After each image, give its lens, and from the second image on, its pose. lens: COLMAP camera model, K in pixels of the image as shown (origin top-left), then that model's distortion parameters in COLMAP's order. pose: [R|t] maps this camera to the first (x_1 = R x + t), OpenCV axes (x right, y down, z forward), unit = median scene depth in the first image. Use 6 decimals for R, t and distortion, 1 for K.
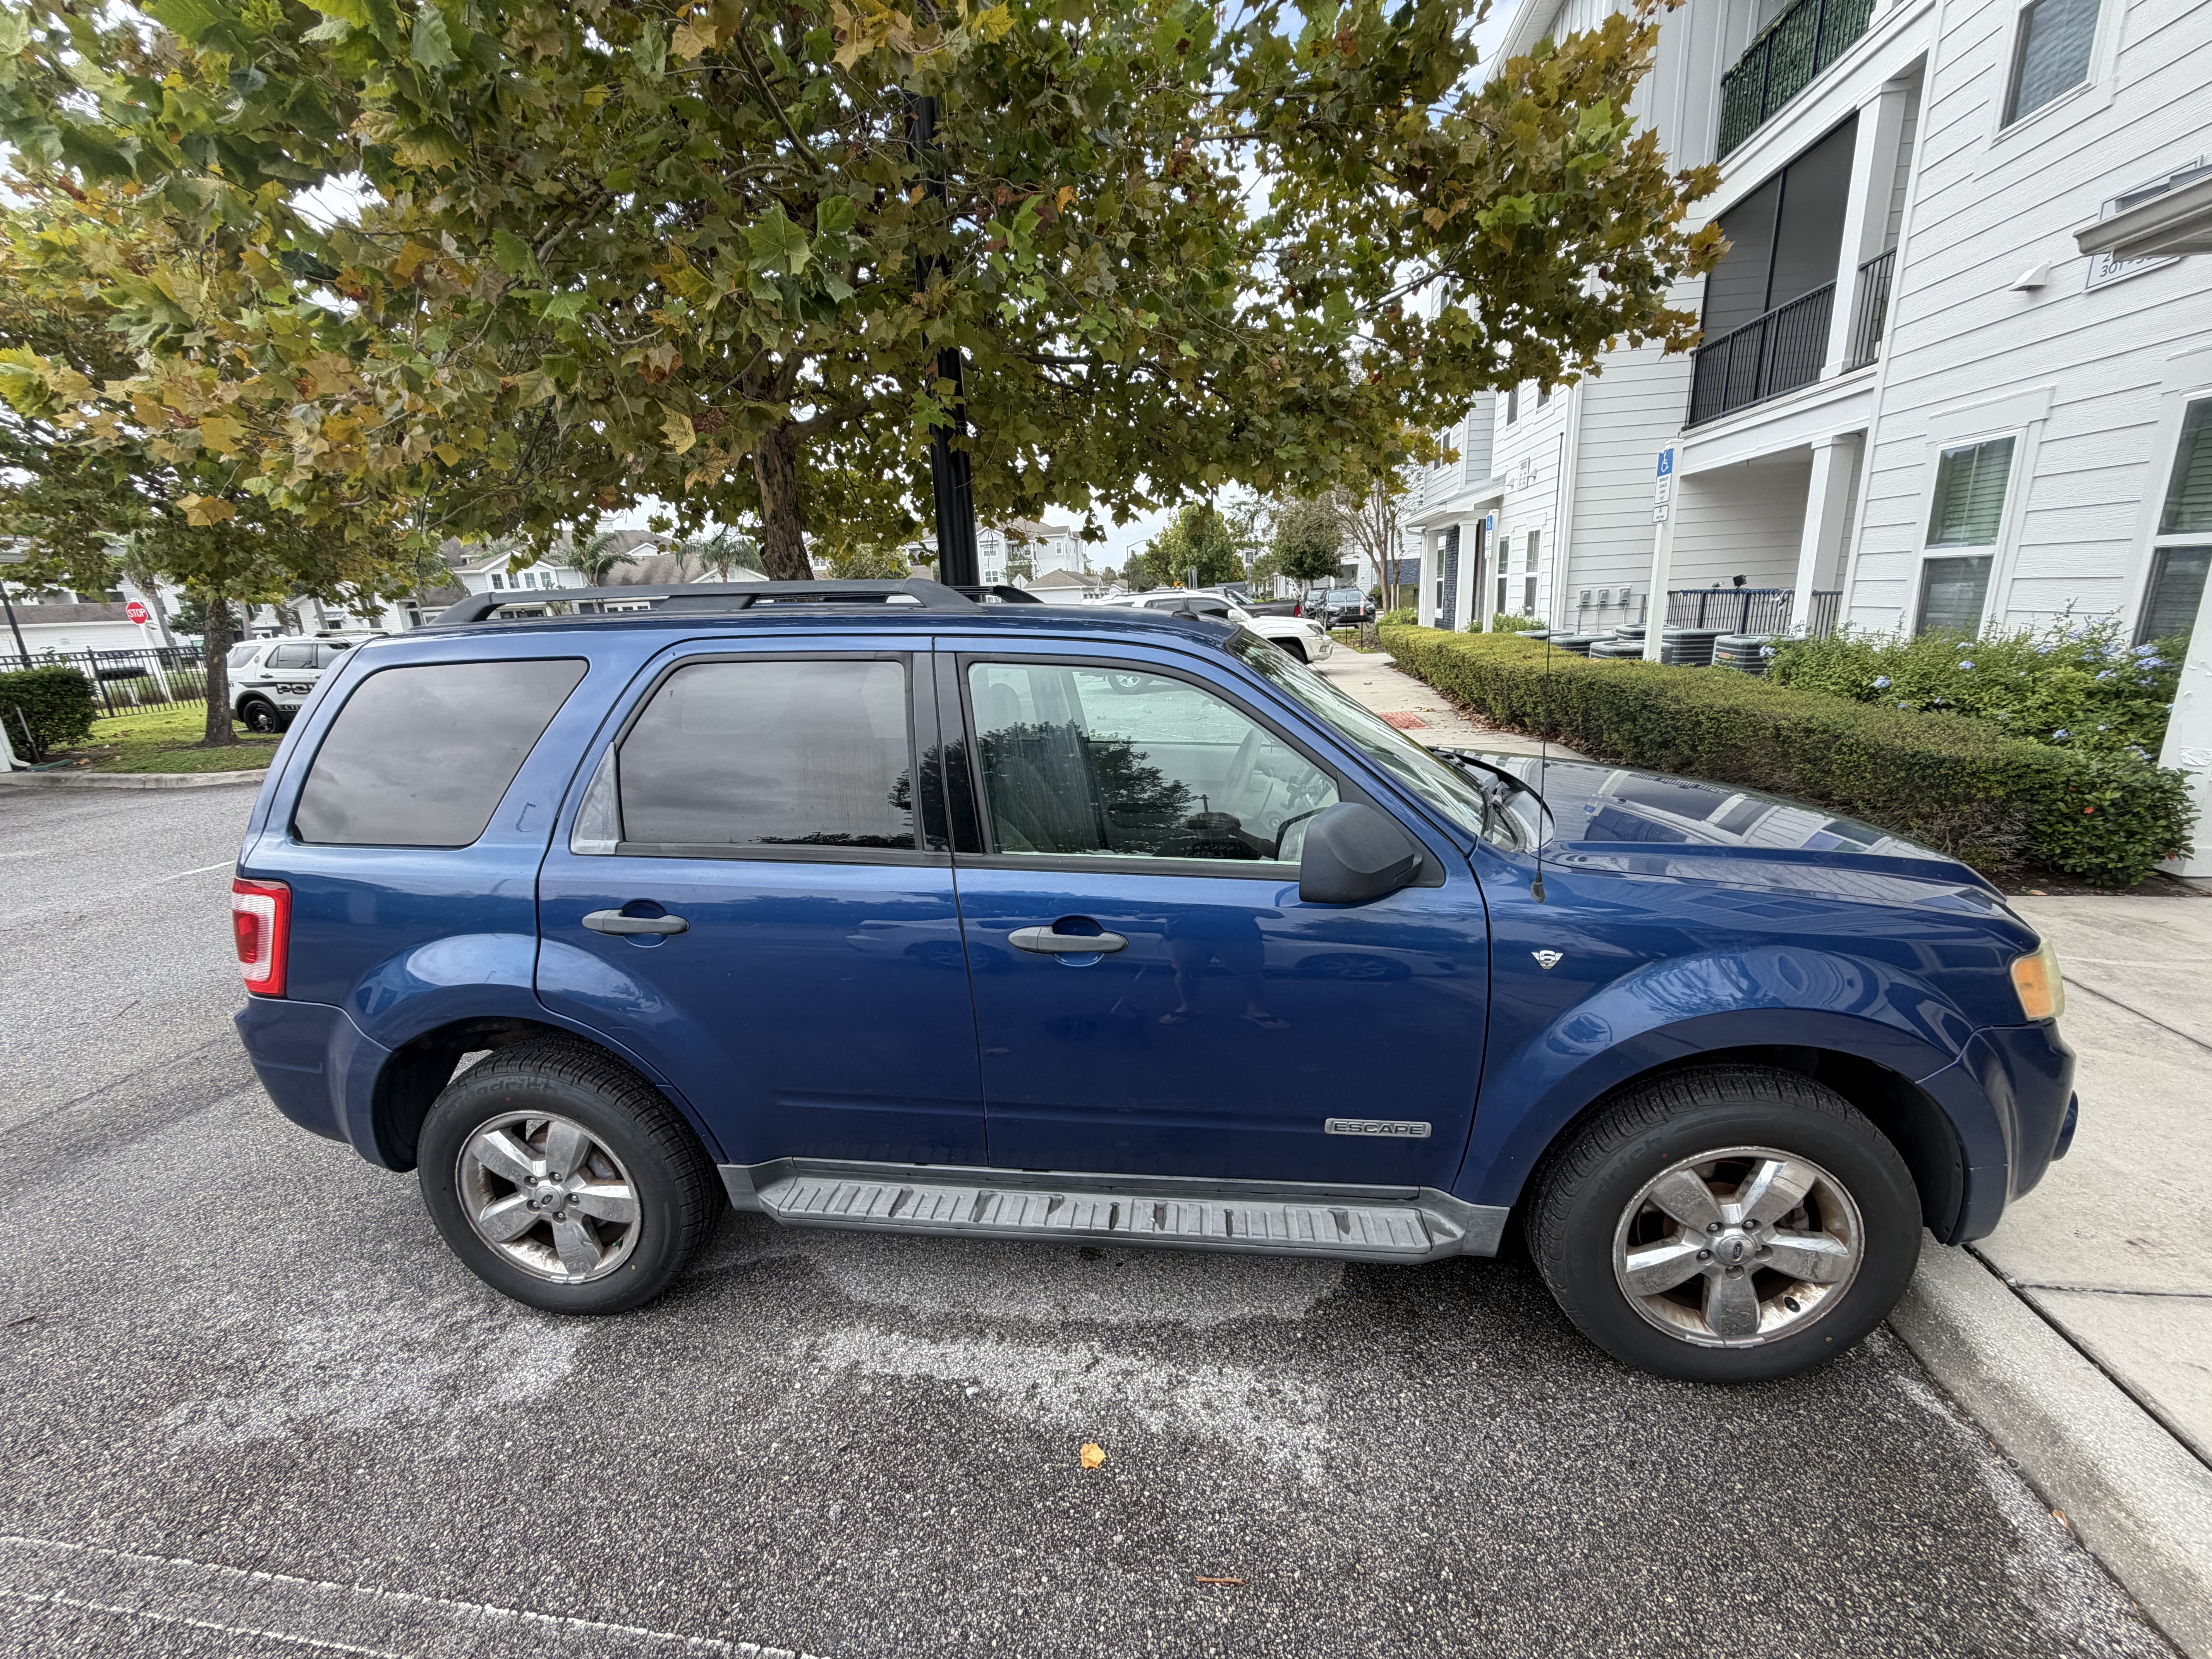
lens RADIAL K [[882.9, 0, 1094.9], [0, 882.9, 825.3], [0, 0, 1]] dist [0.000737, 0.000126]
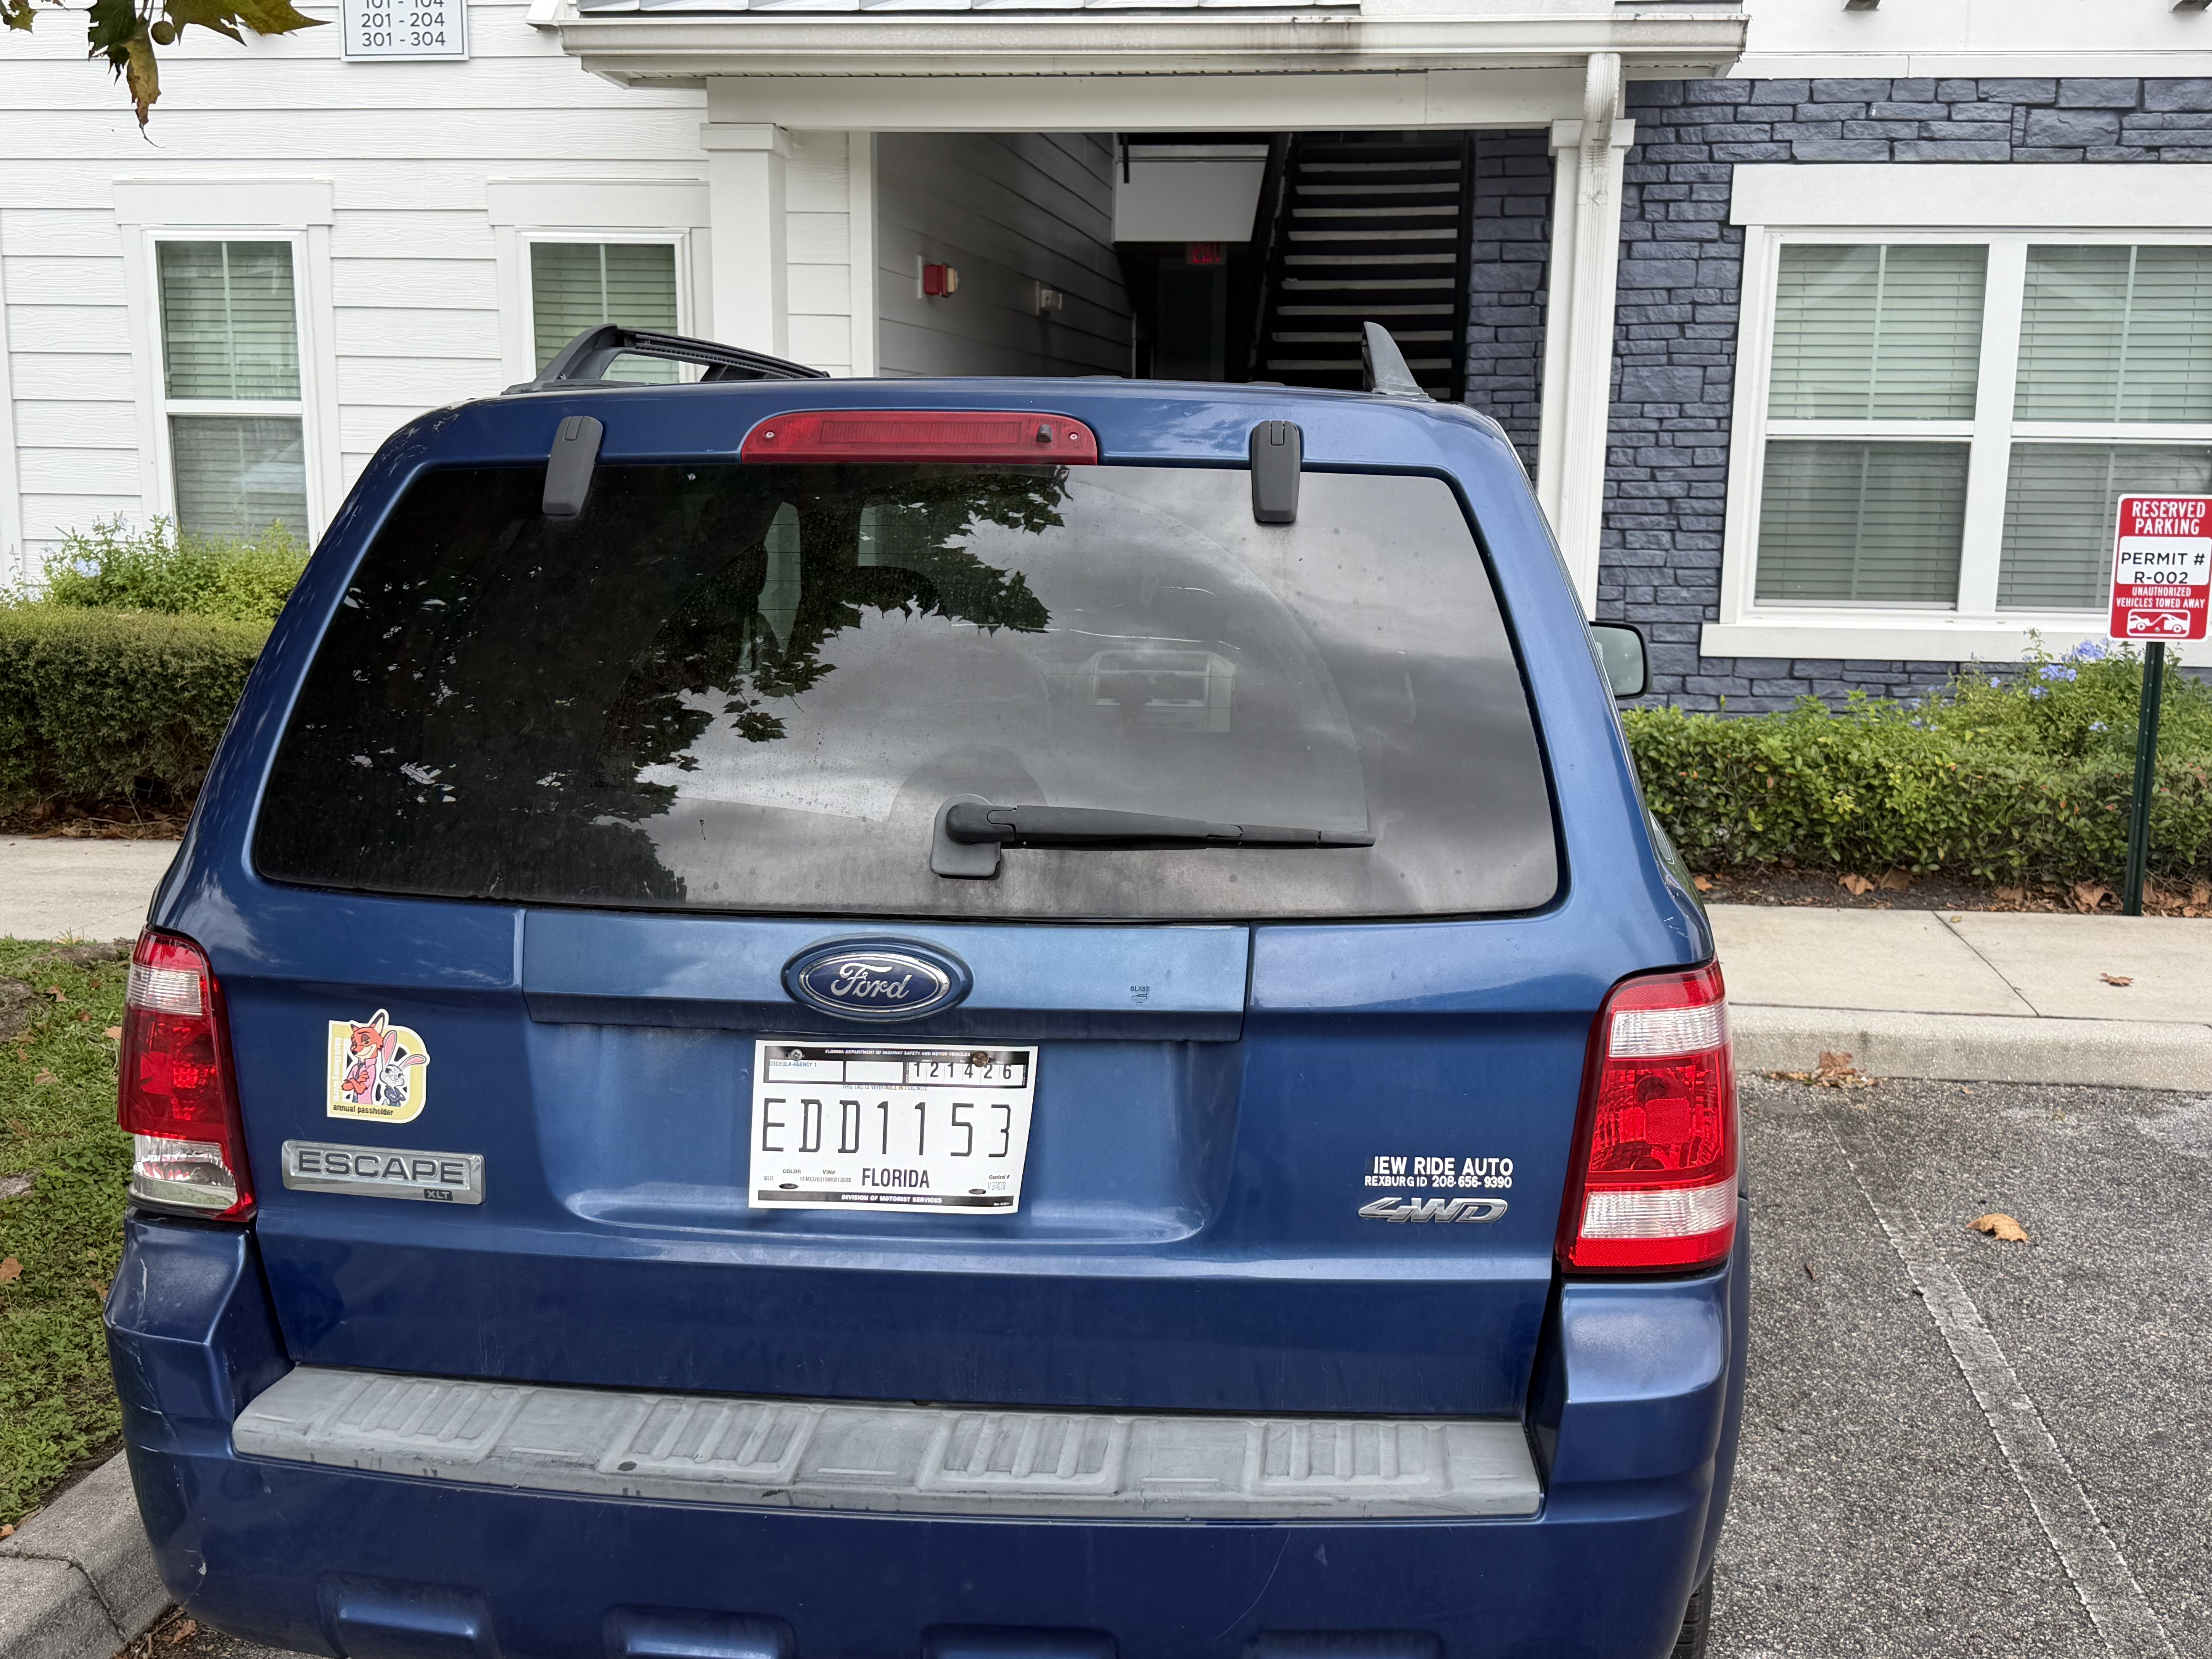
lens RADIAL K [[2271.5, 0, 1112.8], [0, 2271.5, 844.8], [0, 0, 1]] dist [0.171799, -0.370828]
pose [[-0.005486, -0.129875, 0.991515, -0.774900], [0.239913, 0.962400, 0.127389, -0.076566], [-0.970779, 0.238577, 0.025879, 0.469846]]
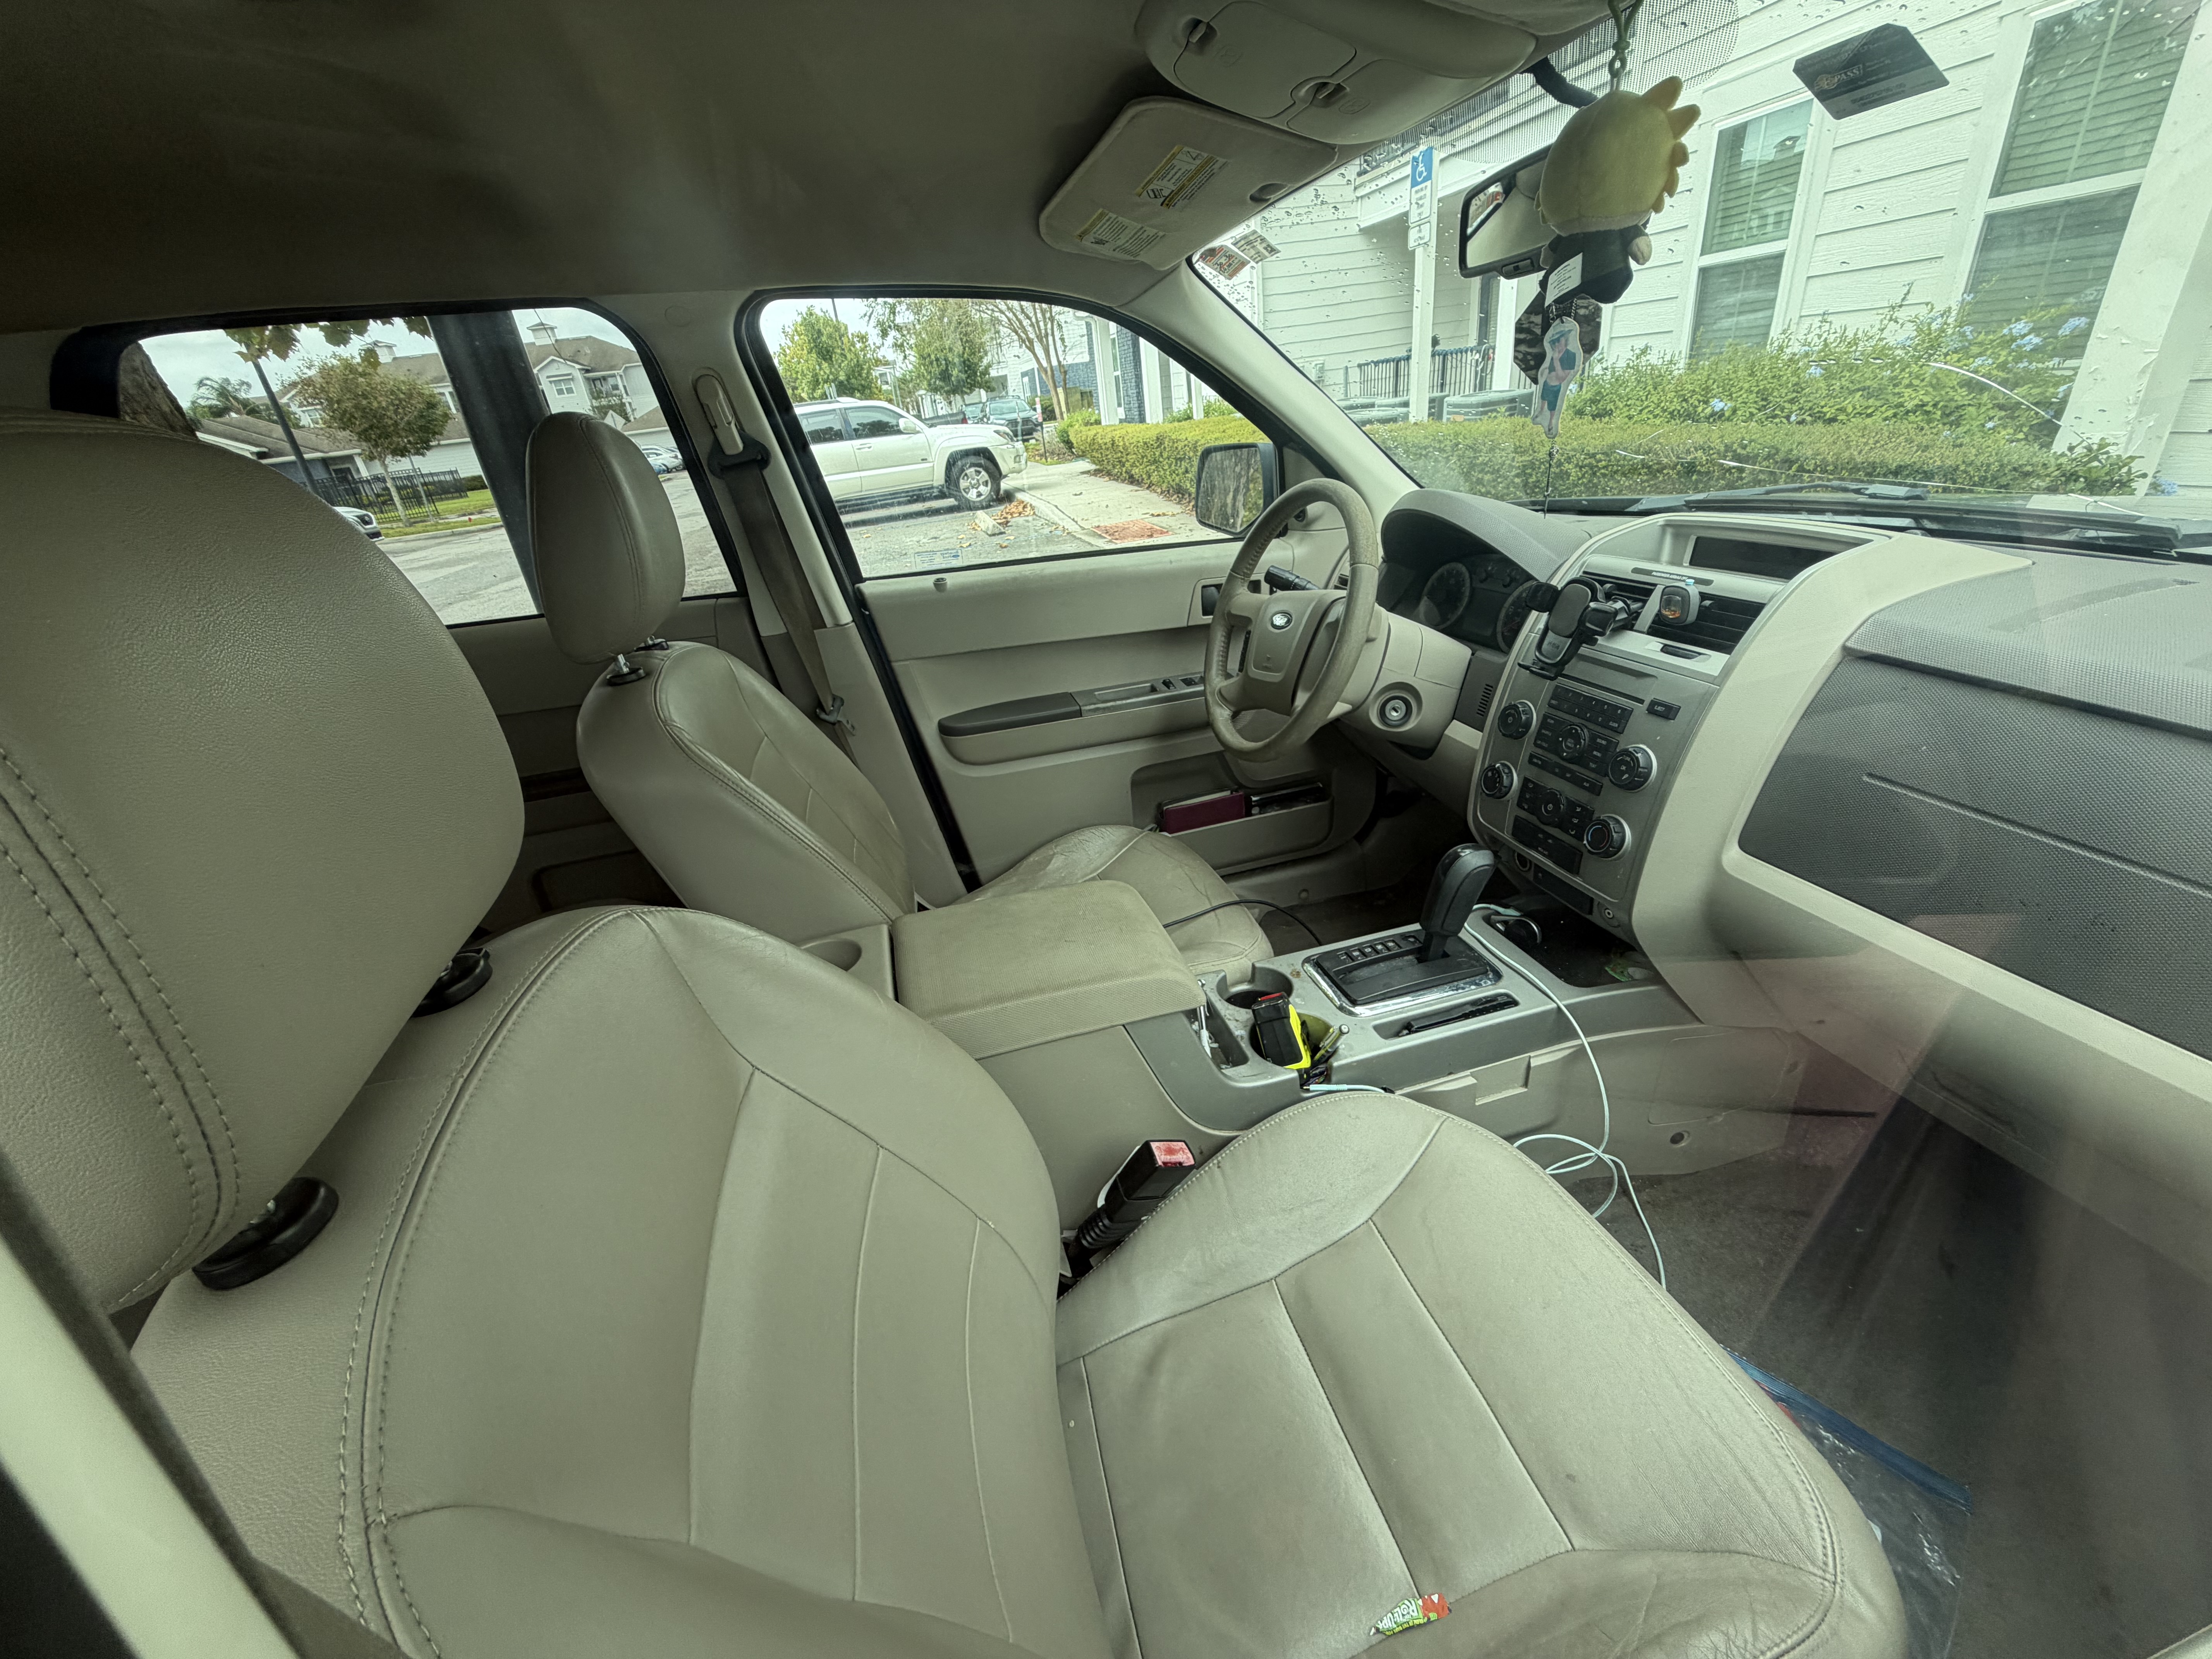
lens RADIAL K [[882.9, 0, 1094.9], [0, 882.9, 825.3], [0, 0, 1]] dist [0.000737, 0.000126]
pose [[0.926316, -0.211812, 0.311567, -0.048753], [0.156138, 0.968461, 0.194176, -0.026095], [-0.342869, -0.131221, 0.930173, 0.352608]]
